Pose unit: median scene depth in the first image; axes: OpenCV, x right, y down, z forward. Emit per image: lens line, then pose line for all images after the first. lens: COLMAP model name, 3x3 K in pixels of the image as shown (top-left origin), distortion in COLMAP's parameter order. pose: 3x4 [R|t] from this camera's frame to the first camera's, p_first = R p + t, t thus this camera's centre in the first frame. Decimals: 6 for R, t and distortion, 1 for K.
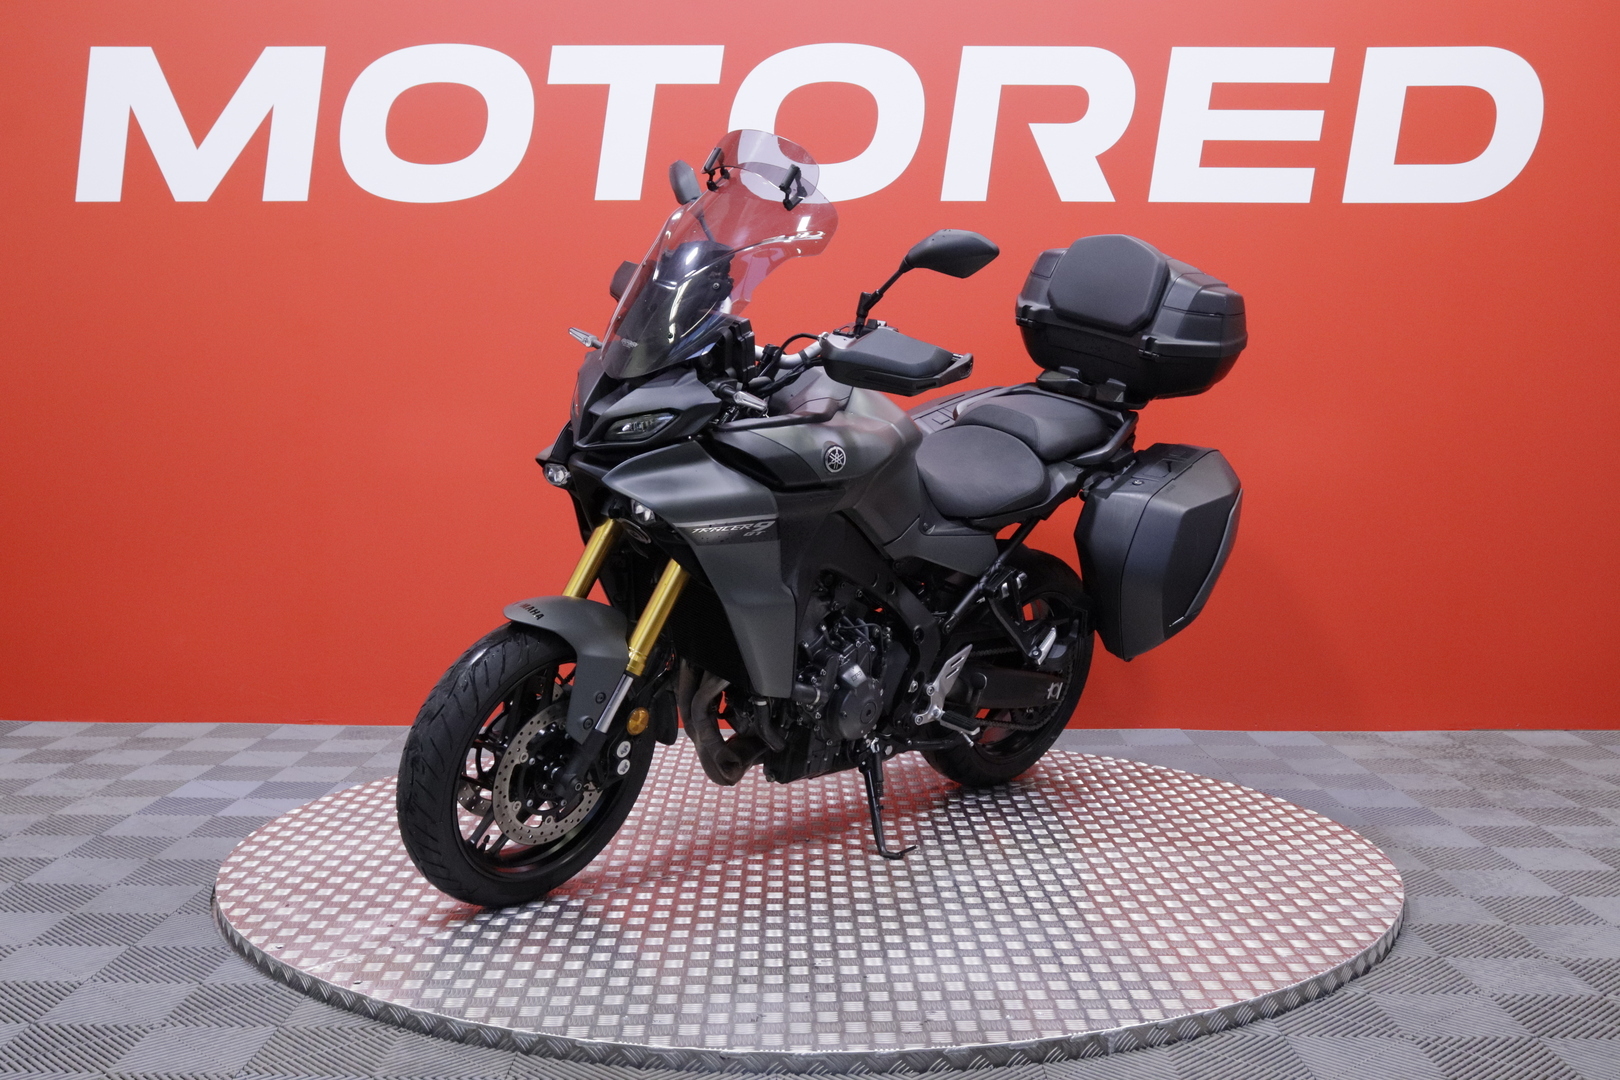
lens RADIAL K [[1754.7, 0, 809.2], [0, 1754.7, 539.1], [0, 0, 1]] dist [-0.021977, 0.000000]
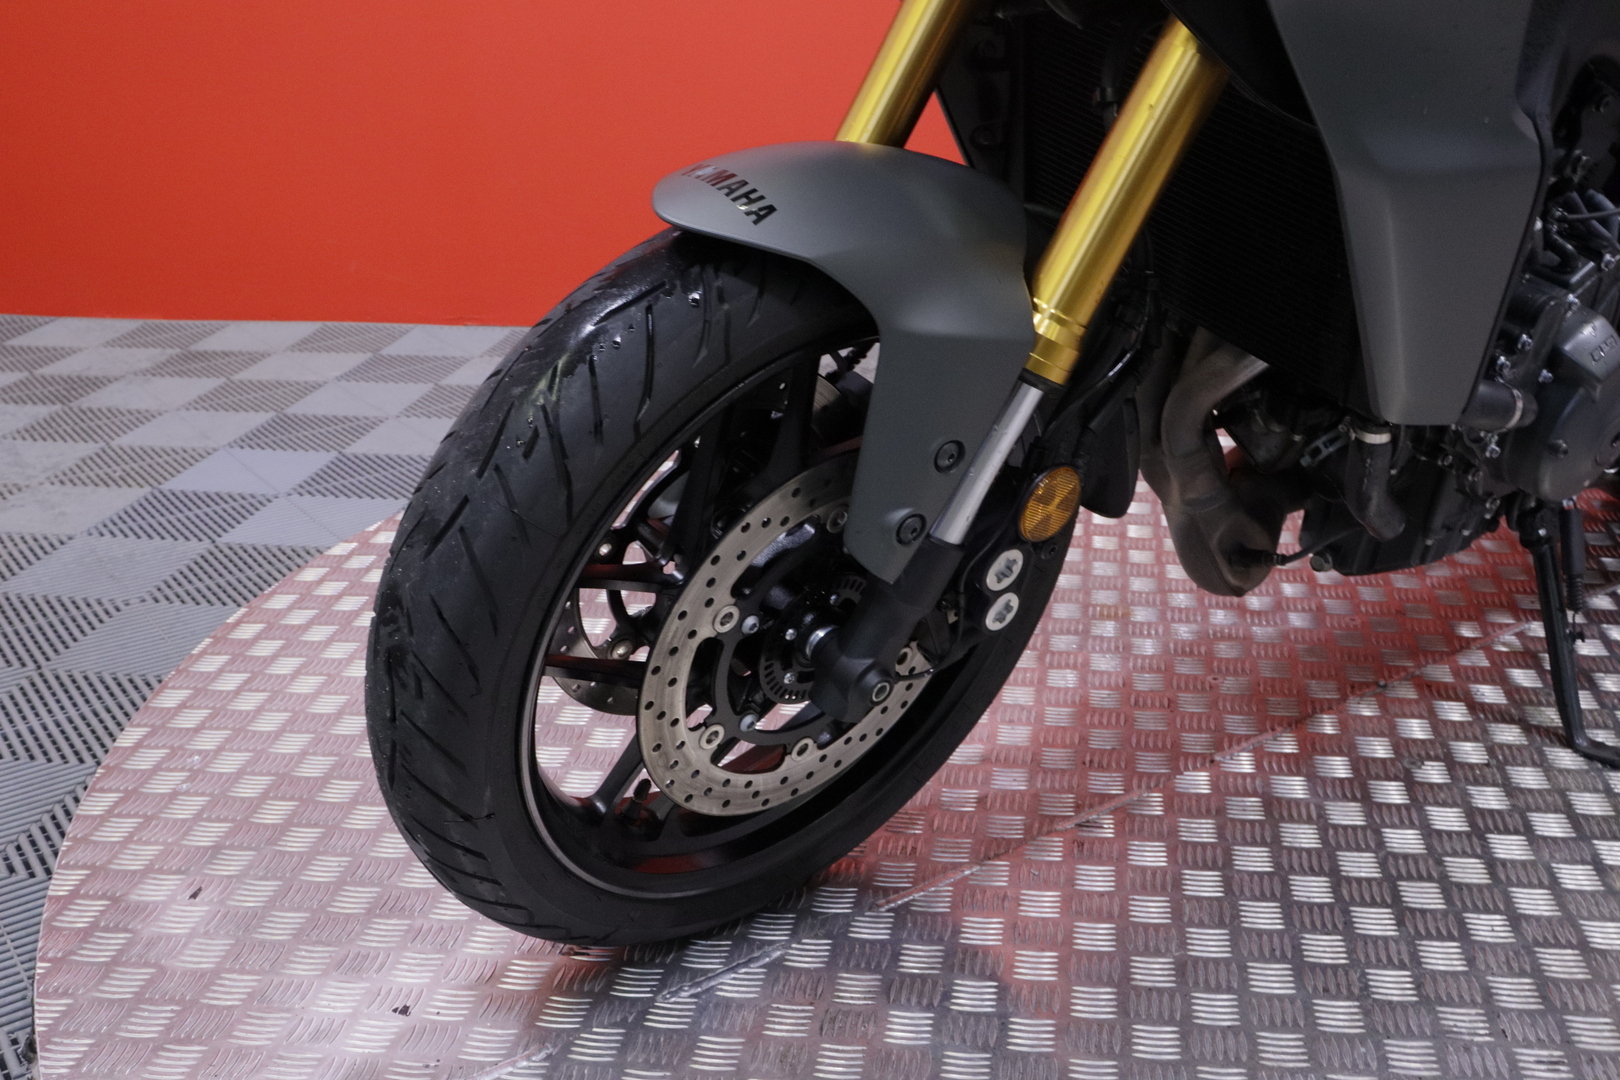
lens RADIAL K [[1754.7, 0, 796.4], [0, 1754.7, 545.3], [0, 0, 1]] dist [-0.021977, 0.000000]
pose [[0.984687, 0.038917, -0.169933, -0.086683], [0.009211, 0.961789, 0.273637, 0.014473], [0.174089, -0.271012, 0.946702, 0.648664]]
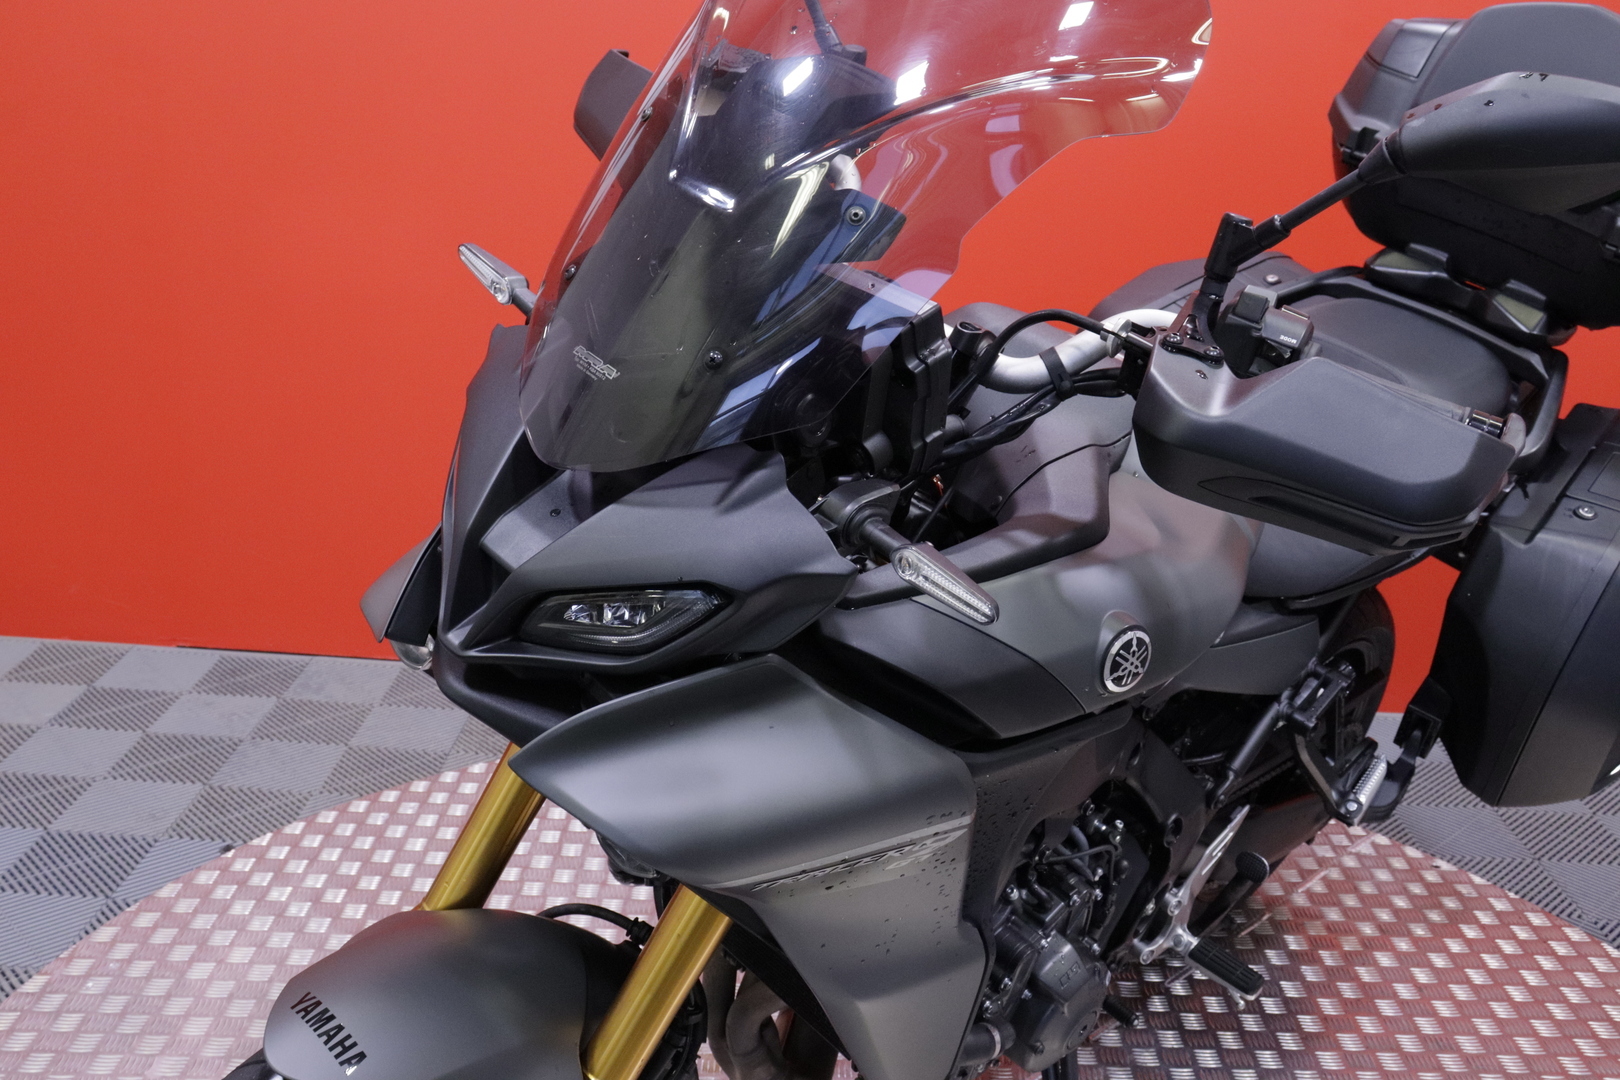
lens RADIAL K [[1574.5, 0, 801.2], [0, 1574.5, 545.2], [0, 0, 1]] dist [-0.045089, 0.000000]
pose [[0.998939, 0.046047, 0.000607, -0.057336], [-0.044970, 0.972568, 0.228230, -0.144013], [0.009919, -0.228015, 0.973607, 0.656704]]
